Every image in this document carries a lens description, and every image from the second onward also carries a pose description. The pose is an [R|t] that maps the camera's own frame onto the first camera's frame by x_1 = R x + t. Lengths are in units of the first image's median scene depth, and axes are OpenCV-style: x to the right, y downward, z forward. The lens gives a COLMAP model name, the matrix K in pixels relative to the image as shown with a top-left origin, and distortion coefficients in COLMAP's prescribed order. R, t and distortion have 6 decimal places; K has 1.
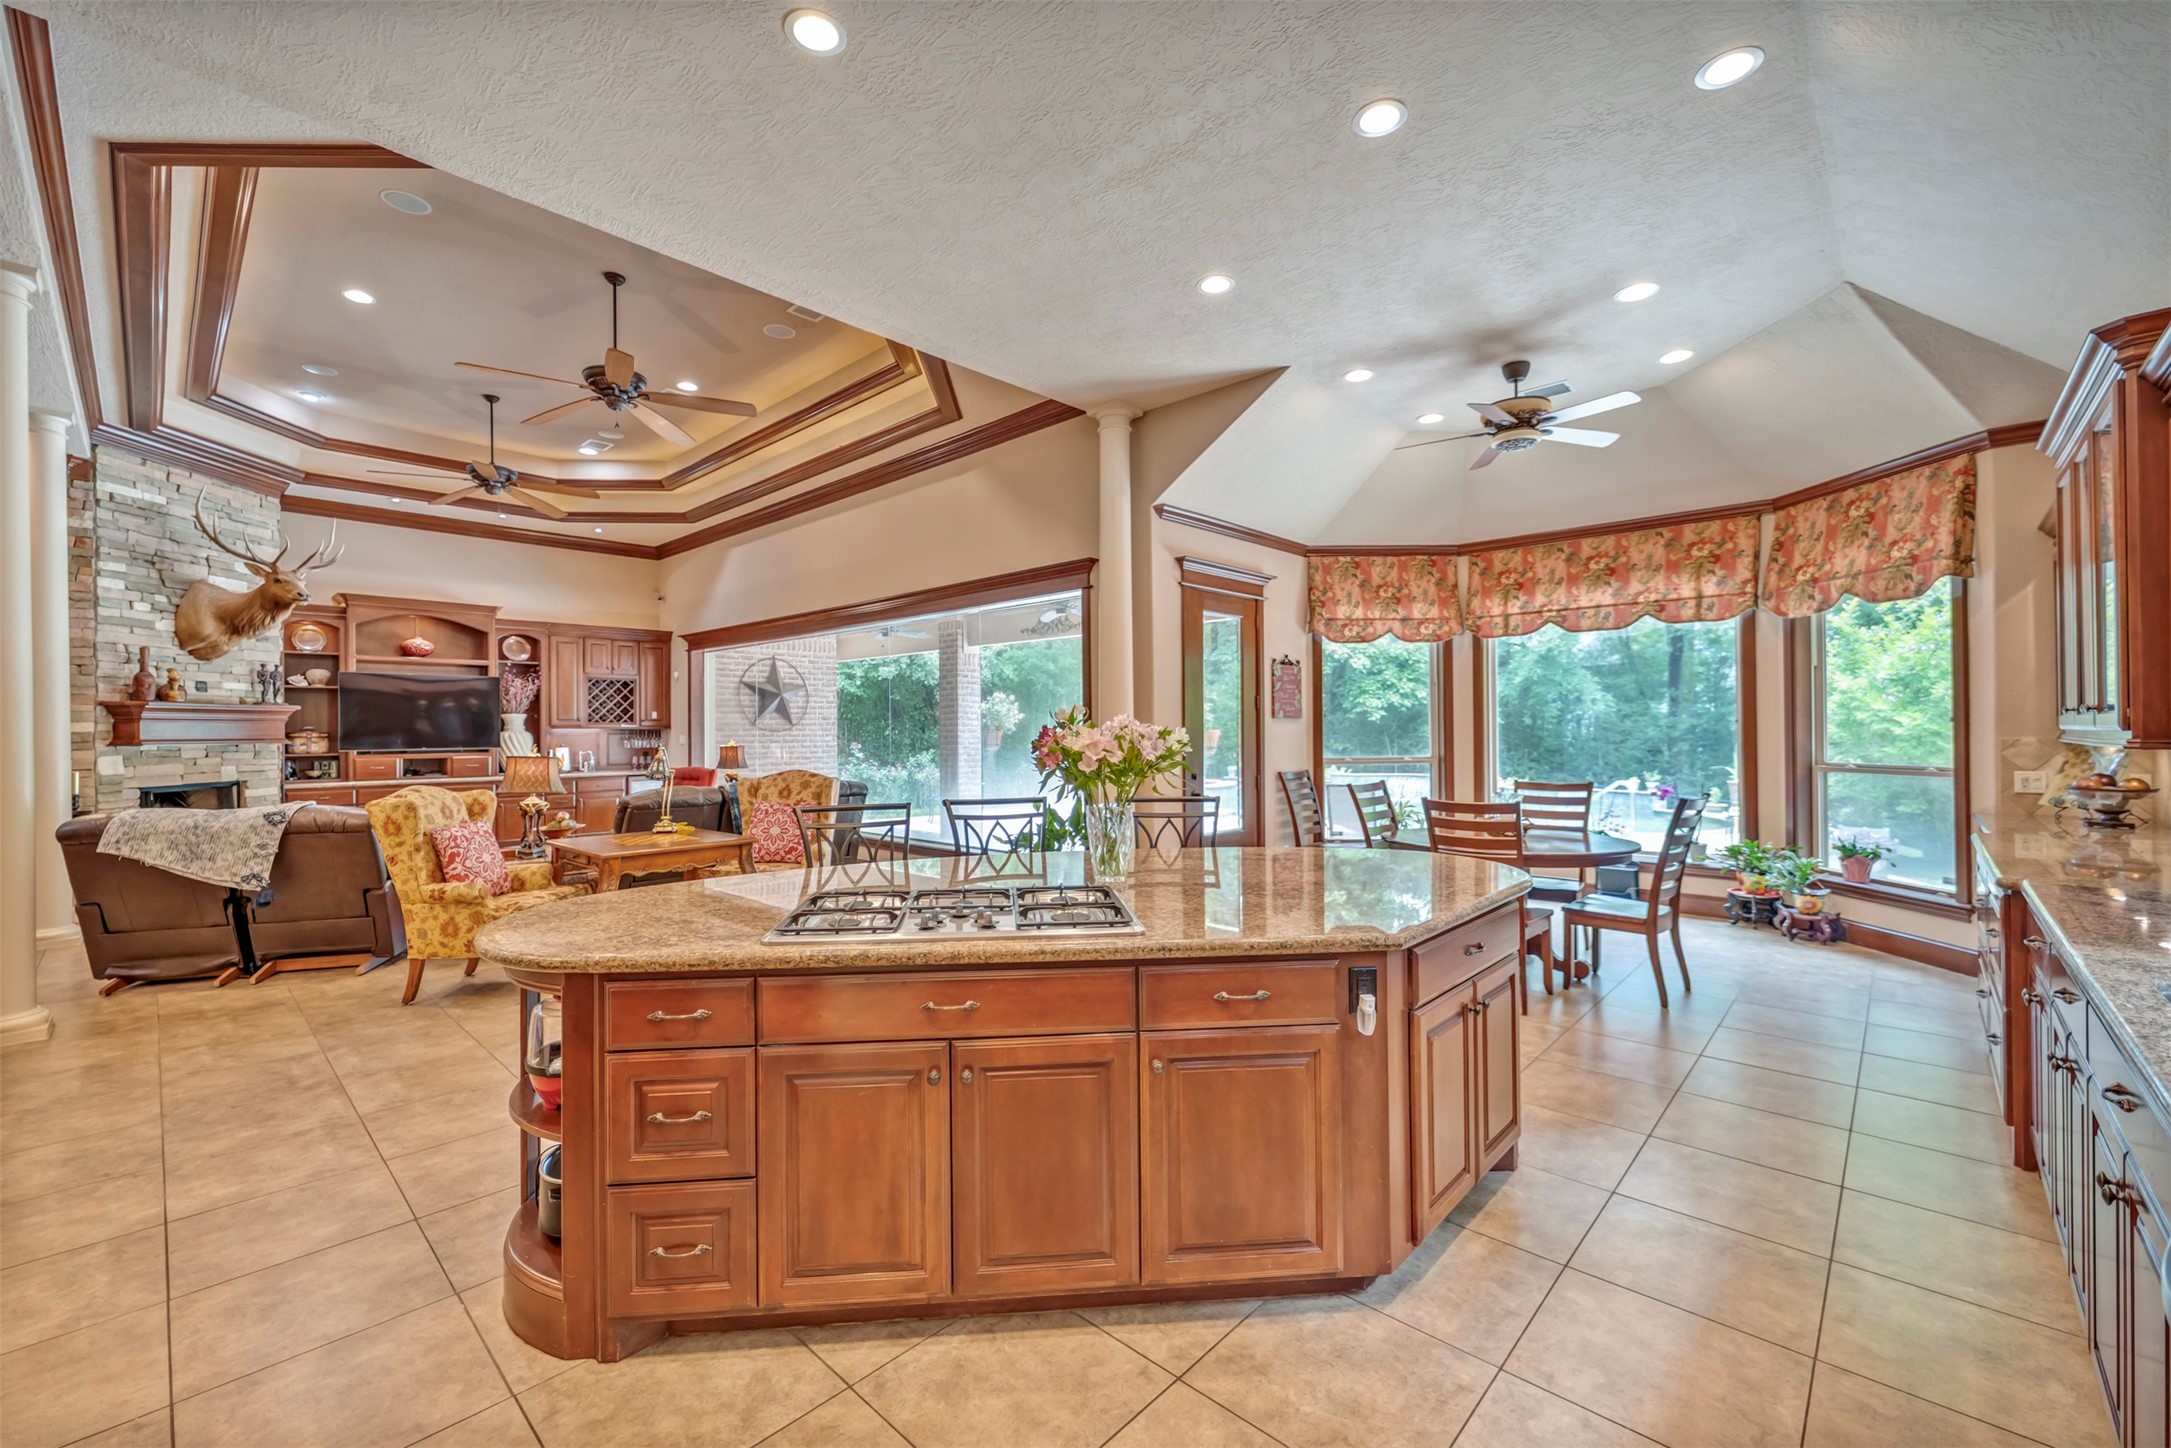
lens RADIAL K [[872.5, 0, 1078.8], [0, 872.5, 725.5], [0, 0, 1]] dist [0.005076, -0.002885]
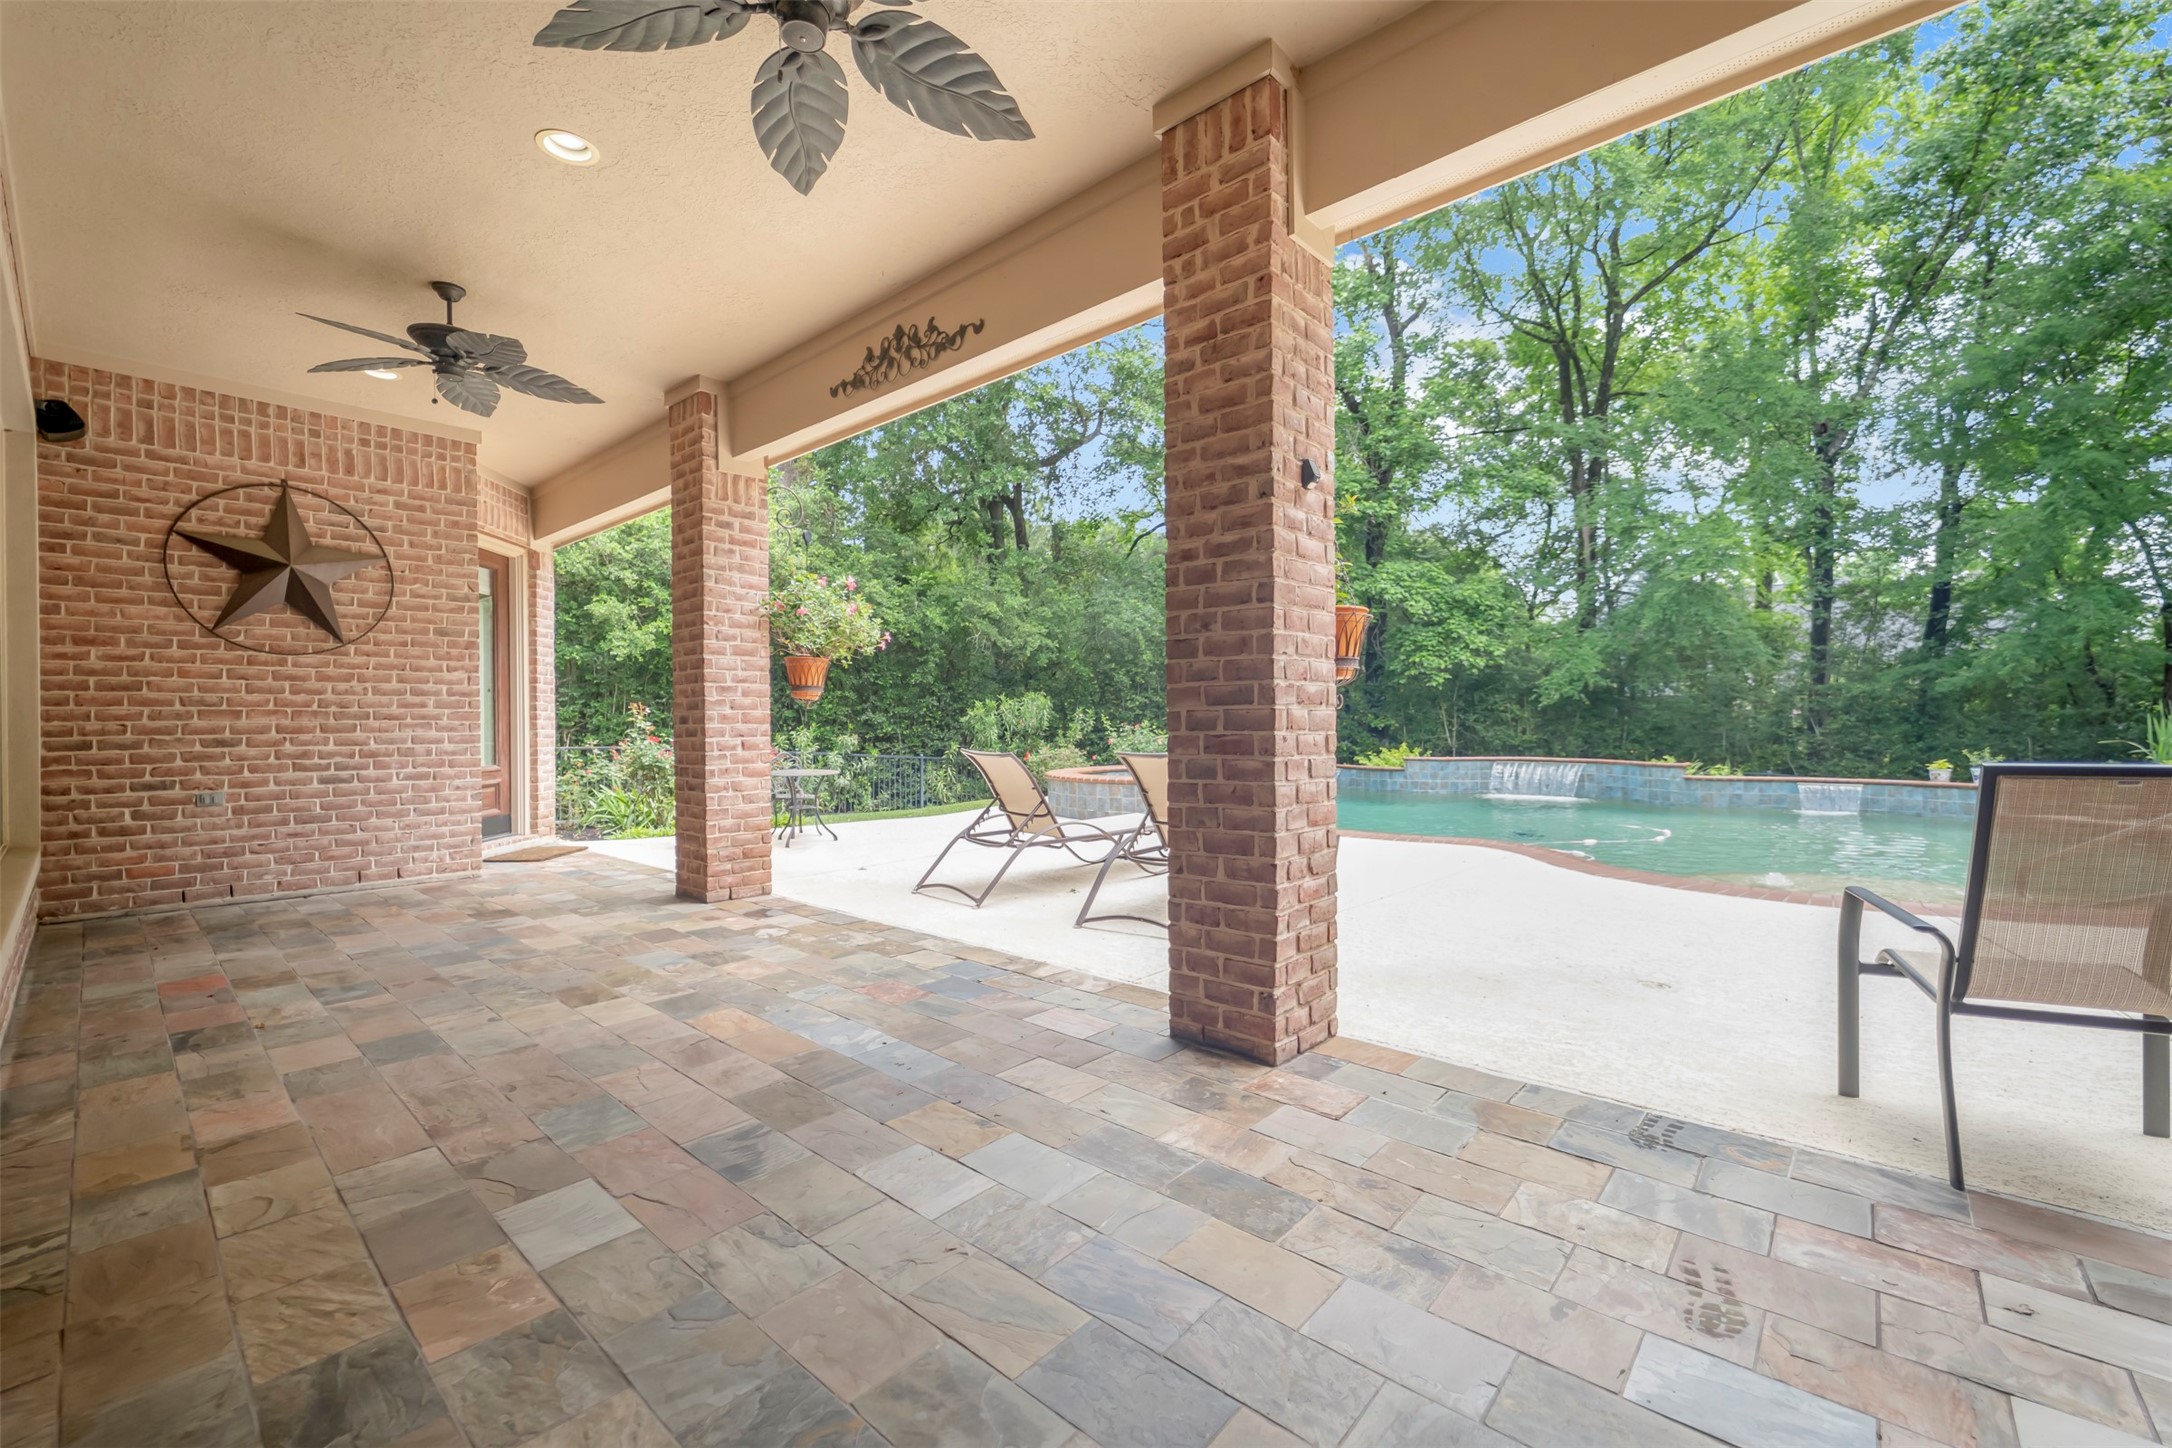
lens RADIAL K [[872.9, 0, 1080.2], [0, 872.9, 718.4], [0, 0, 1]] dist [0.005076, -0.002885]
pose [[0.999543, -0.000499, 0.030222, 0.057578], [0.000380, 0.999992, 0.003935, 0.064964], [-0.030224, -0.003922, 0.999535, 0.955509]]
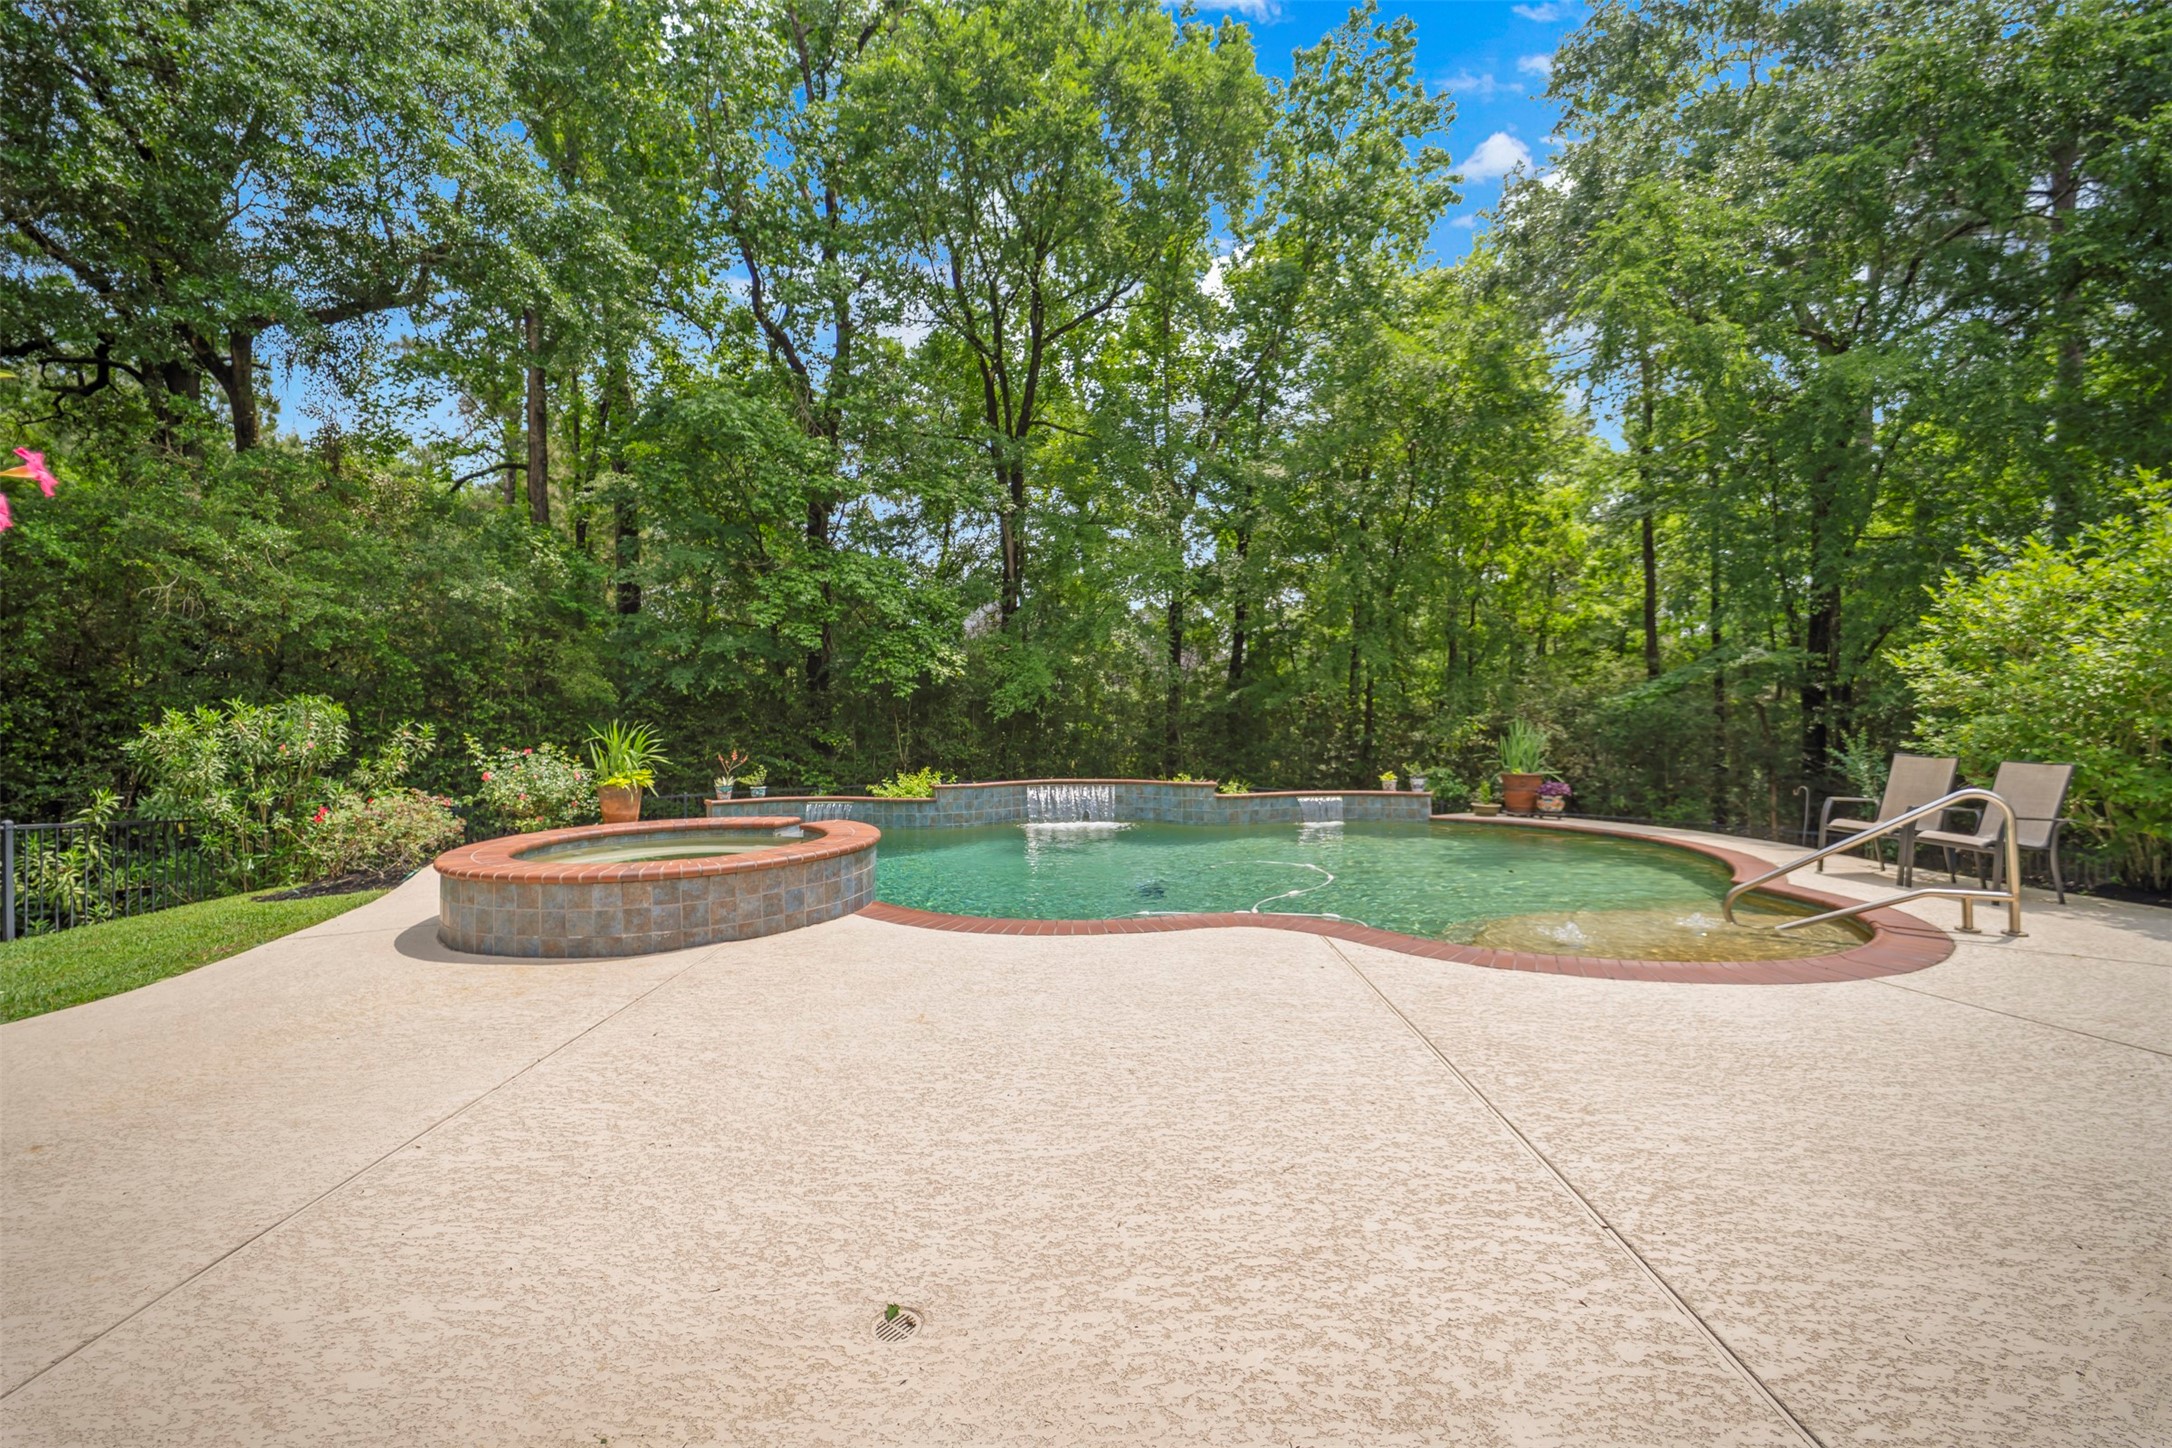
lens RADIAL K [[872.9, 0, 1081.2], [0, 872.9, 719.3], [0, 0, 1]] dist [0.005076, -0.002885]
pose [[0.721507, 0.001070, 0.692406, -0.075460], [-0.000501, 0.999999, -0.001024, 0.040675], [-0.692406, 0.000393, 0.721508, 1.519328]]
